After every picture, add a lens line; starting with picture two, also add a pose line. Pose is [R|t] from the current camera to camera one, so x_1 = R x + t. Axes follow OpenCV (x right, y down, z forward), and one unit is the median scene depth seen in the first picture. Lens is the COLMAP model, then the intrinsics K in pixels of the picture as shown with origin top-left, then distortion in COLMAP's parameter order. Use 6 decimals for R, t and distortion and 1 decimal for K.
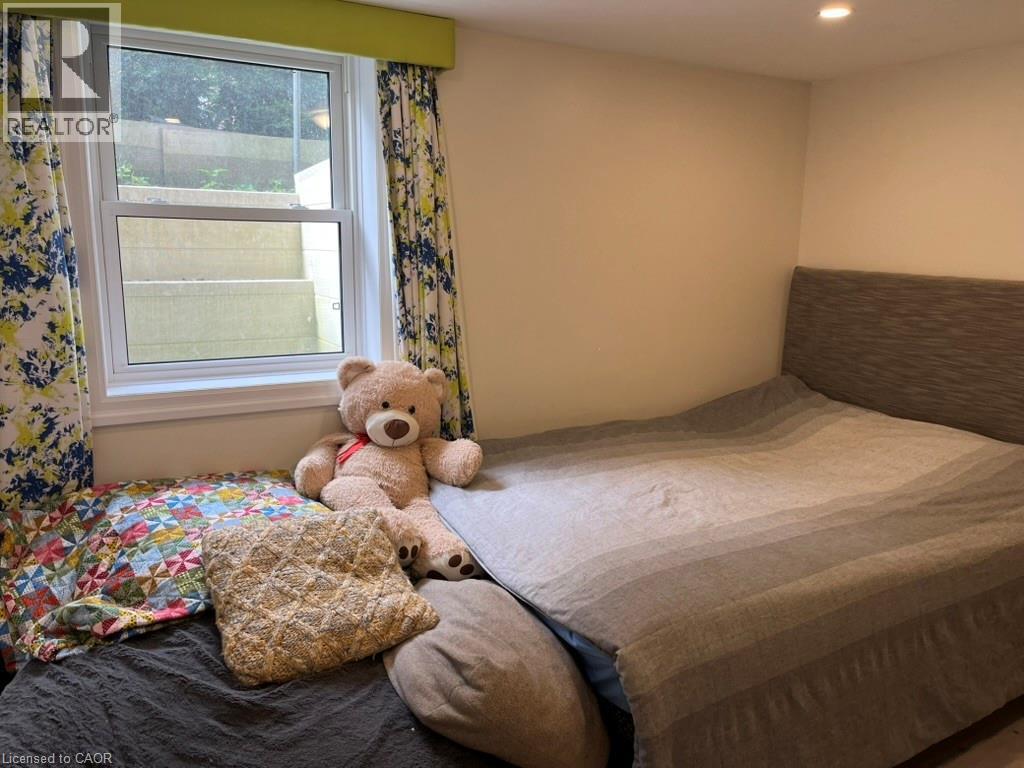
lens RADIAL K [[772.5, 0, 507.1], [0, 772.5, 389.5], [0, 0, 1]] dist [0.039195, -0.042925]
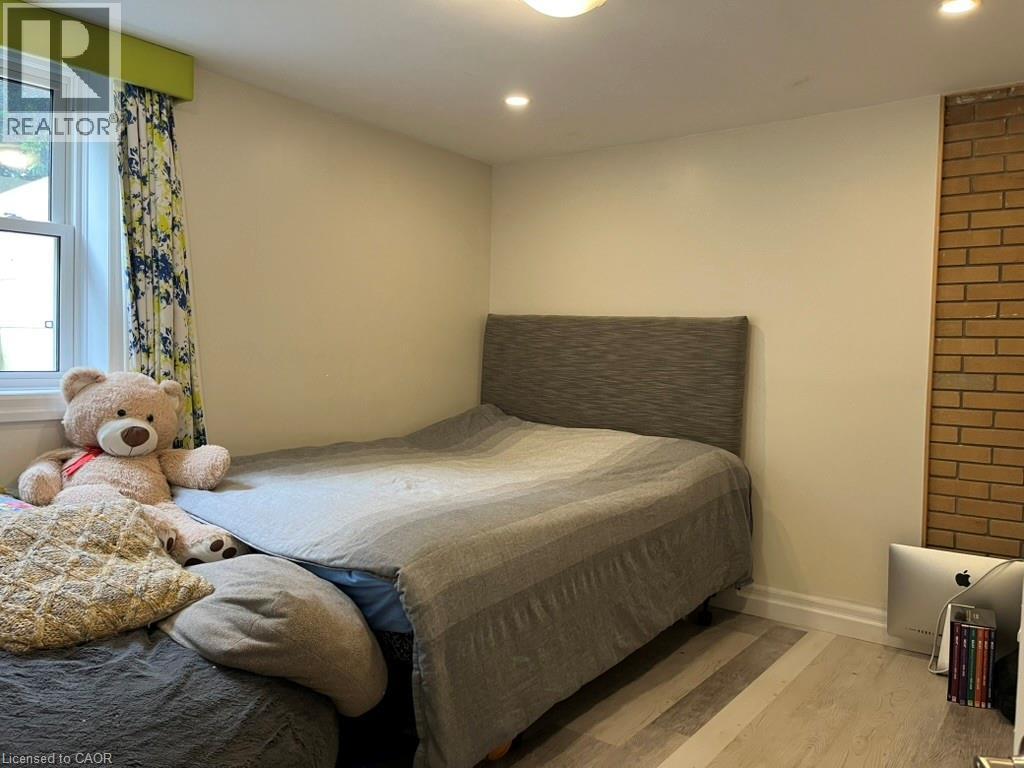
lens RADIAL K [[772.5, 0, 511.2], [0, 772.5, 376.0], [0, 0, 1]] dist [0.039195, -0.042925]
pose [[0.914652, -0.001148, 0.404241, -0.108349], [0.056037, 0.990701, -0.123978, 0.127523], [-0.400339, 0.136049, 0.906211, -0.098804]]
